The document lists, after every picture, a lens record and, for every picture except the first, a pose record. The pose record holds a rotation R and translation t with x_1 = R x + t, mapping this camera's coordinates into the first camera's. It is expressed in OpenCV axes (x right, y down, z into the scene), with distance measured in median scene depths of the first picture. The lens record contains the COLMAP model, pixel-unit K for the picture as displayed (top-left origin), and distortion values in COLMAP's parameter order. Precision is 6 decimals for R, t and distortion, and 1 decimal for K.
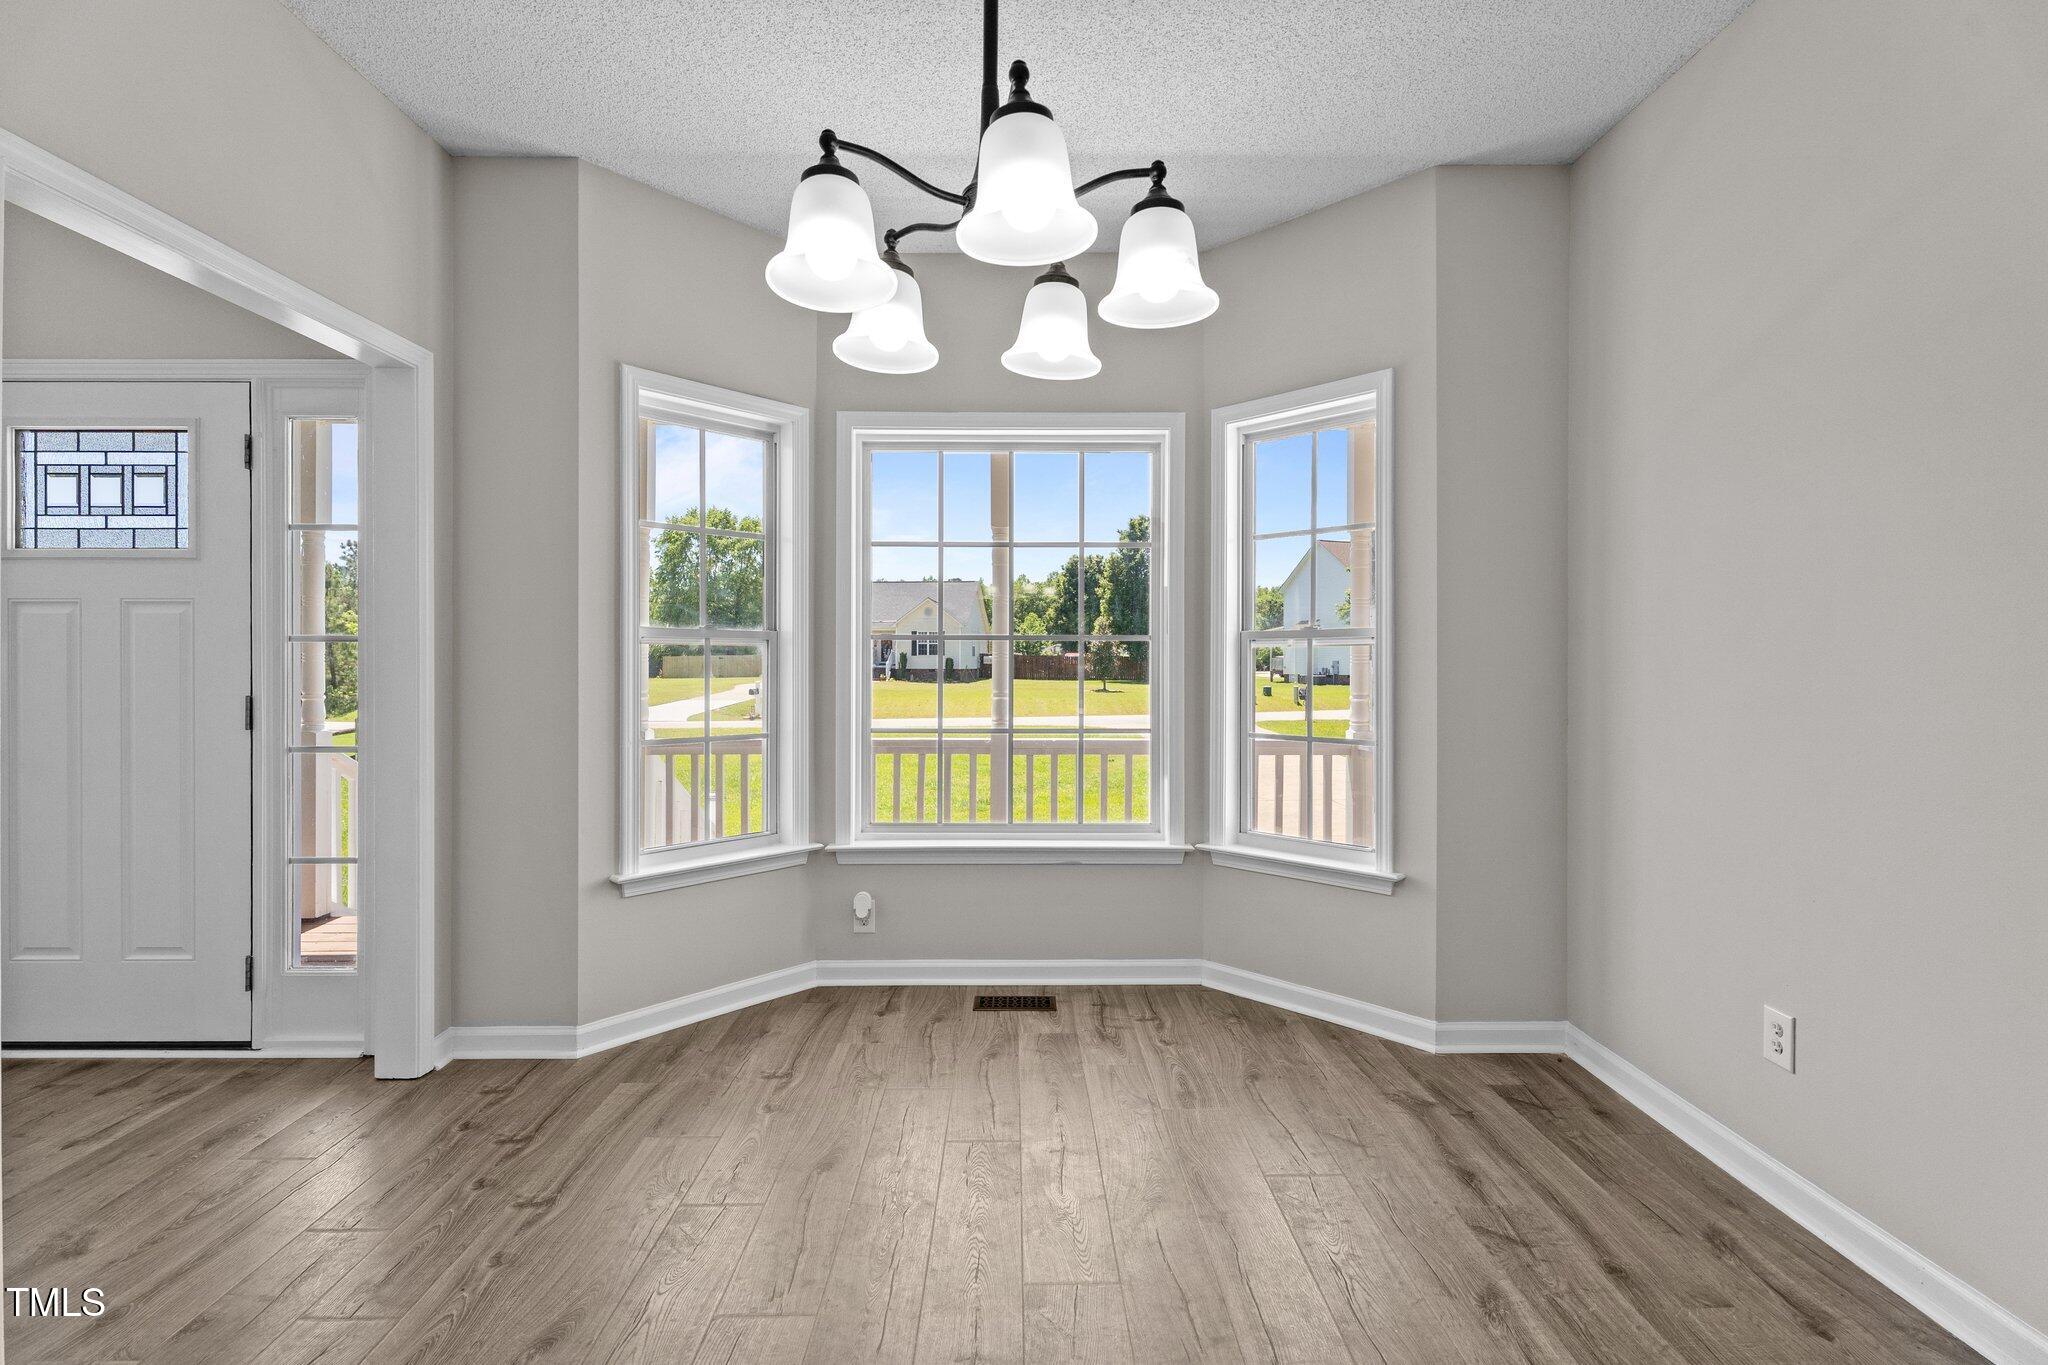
lens RADIAL K [[917.6, 0, 1027.7], [0, 917.6, 671.6], [0, 0, 1]] dist [0.001799, 0.000464]
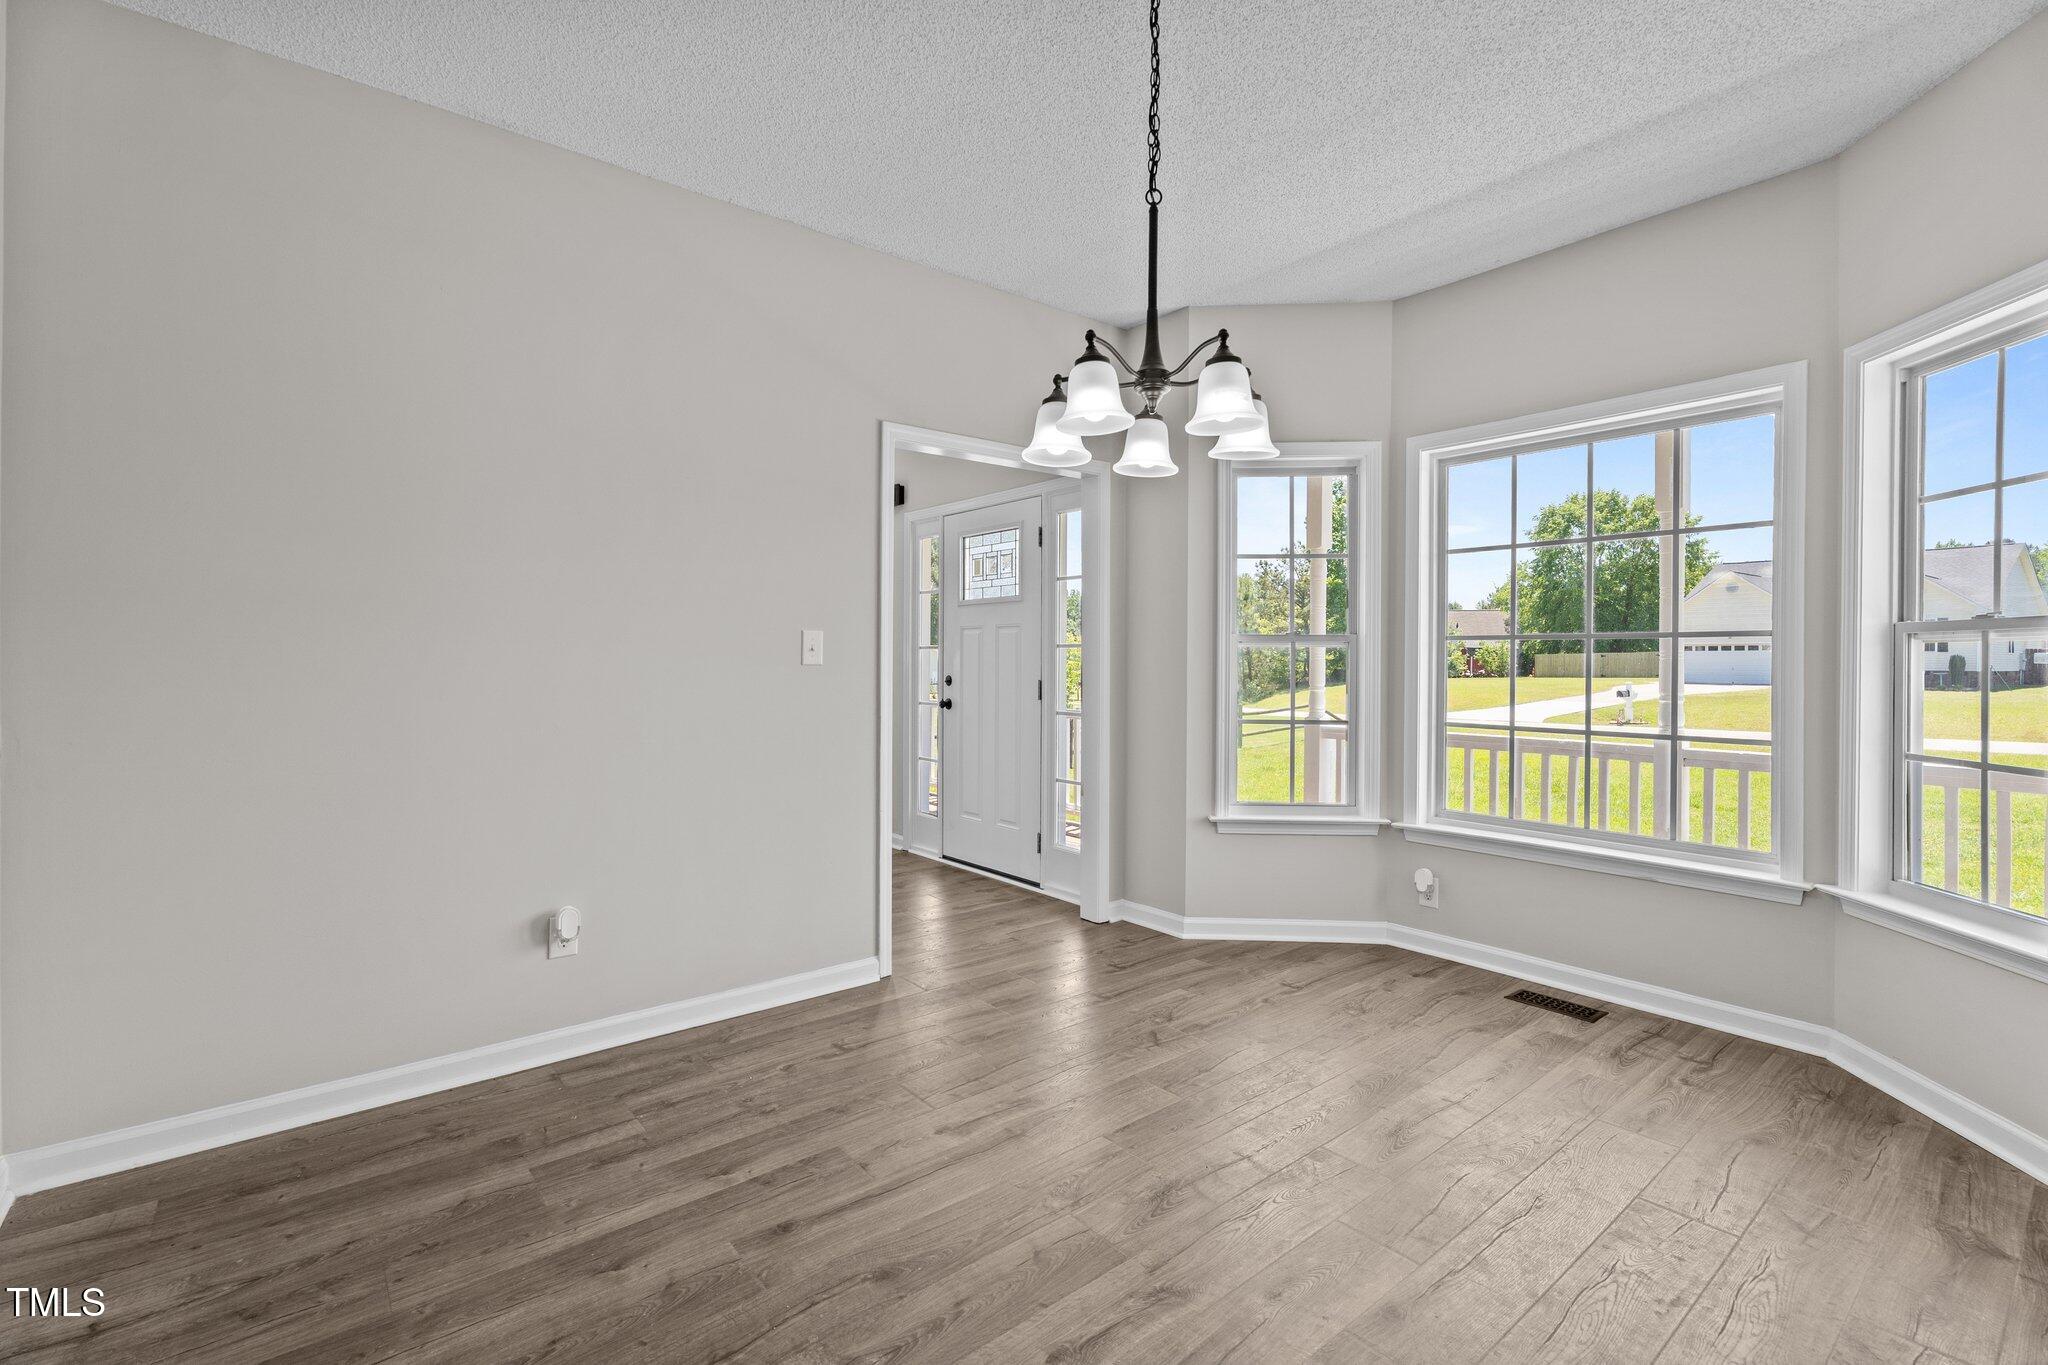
lens RADIAL K [[917.6, 0, 1027.7], [0, 917.6, 671.6], [0, 0, 1]] dist [0.001799, 0.000464]
pose [[0.622768, 0.011539, -0.782322, 0.399186], [-0.009916, 0.999927, 0.006856, -0.000343], [0.782344, 0.003488, 0.622837, -0.065312]]
